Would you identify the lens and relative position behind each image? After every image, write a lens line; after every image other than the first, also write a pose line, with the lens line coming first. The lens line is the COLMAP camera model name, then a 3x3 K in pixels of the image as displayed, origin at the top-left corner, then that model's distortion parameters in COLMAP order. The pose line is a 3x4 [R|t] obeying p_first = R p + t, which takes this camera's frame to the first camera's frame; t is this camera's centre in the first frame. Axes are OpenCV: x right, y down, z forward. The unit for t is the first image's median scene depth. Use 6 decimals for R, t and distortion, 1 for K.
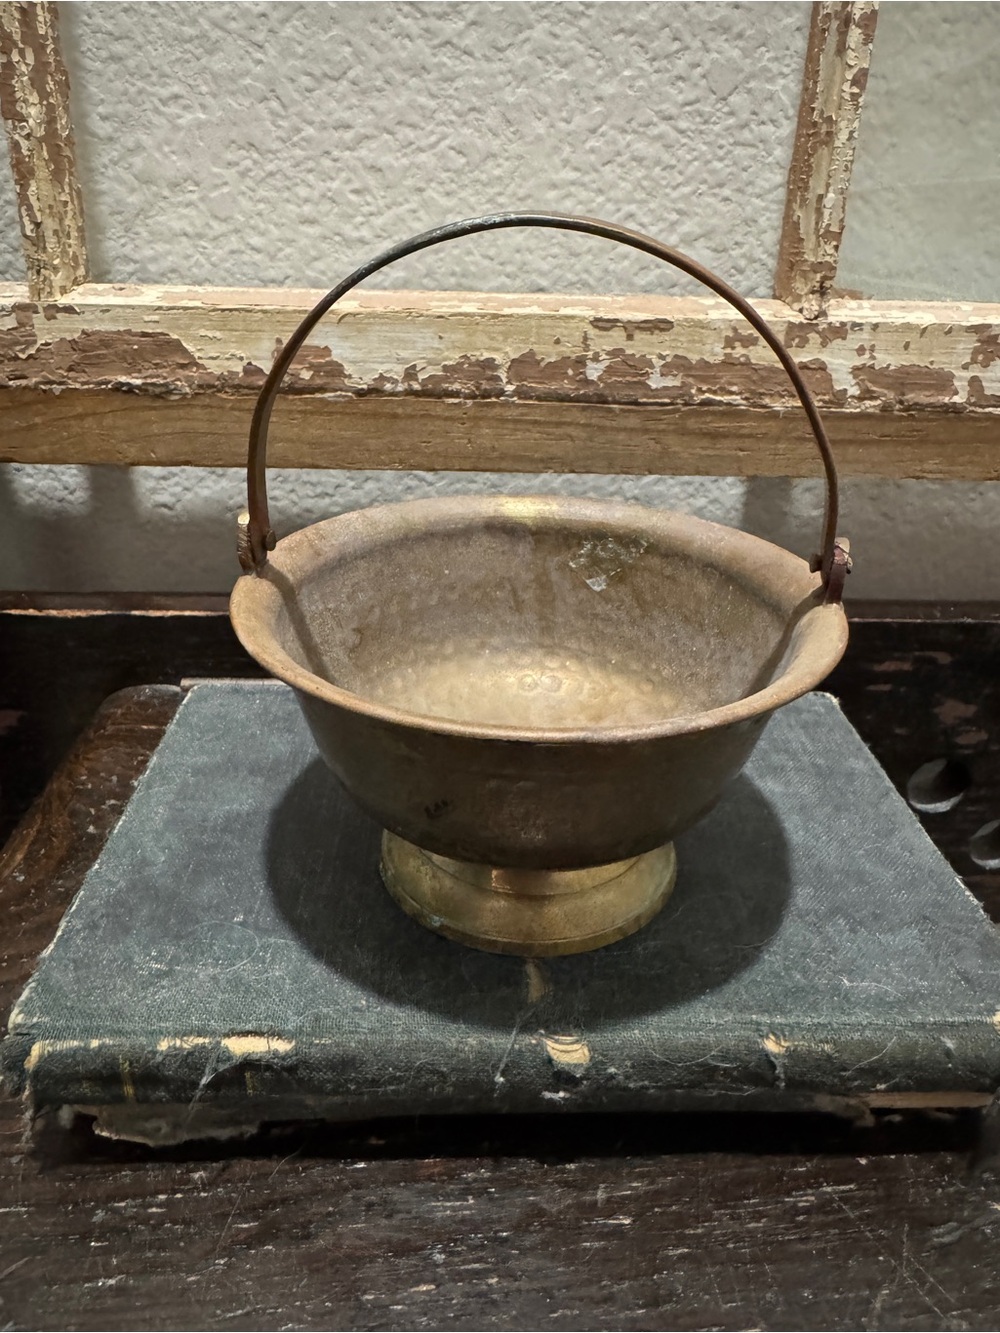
lens RADIAL K [[963.6, 0, 531.9], [0, 963.6, 590.4], [0, 0, 1]] dist [-0.024458, 0.006444]
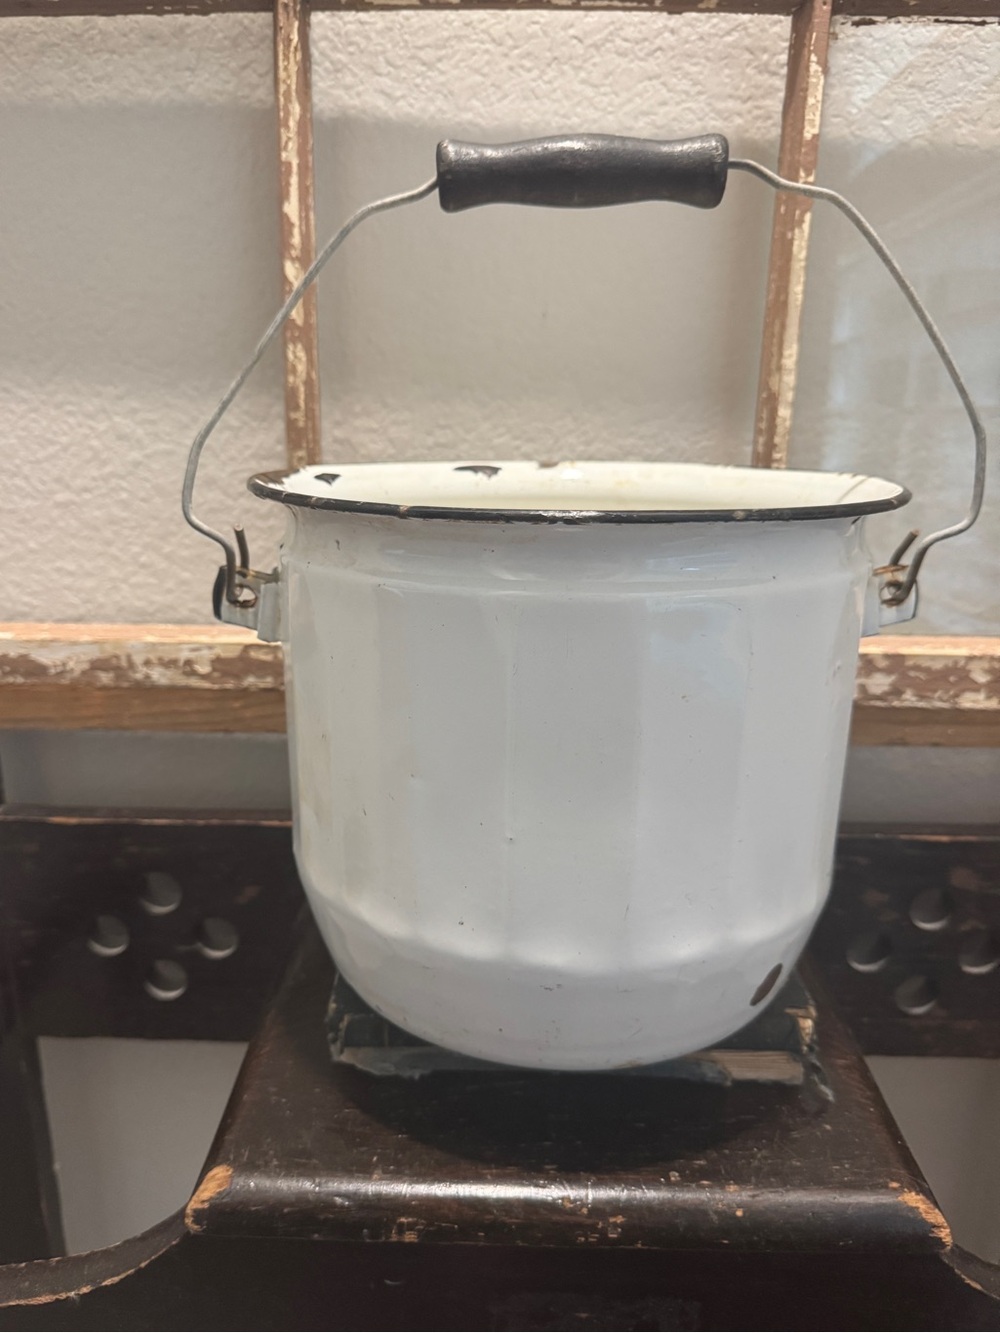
lens RADIAL K [[1184.3, 0, 467.2], [0, 1184.3, 646.5], [0, 0, 1]] dist [0.160289, -0.344579]
pose [[0.998129, -0.002942, -0.061077, -0.081363], [-0.004731, 0.992131, -0.125114, -0.026168], [0.060964, 0.125169, 0.990261, -1.071385]]
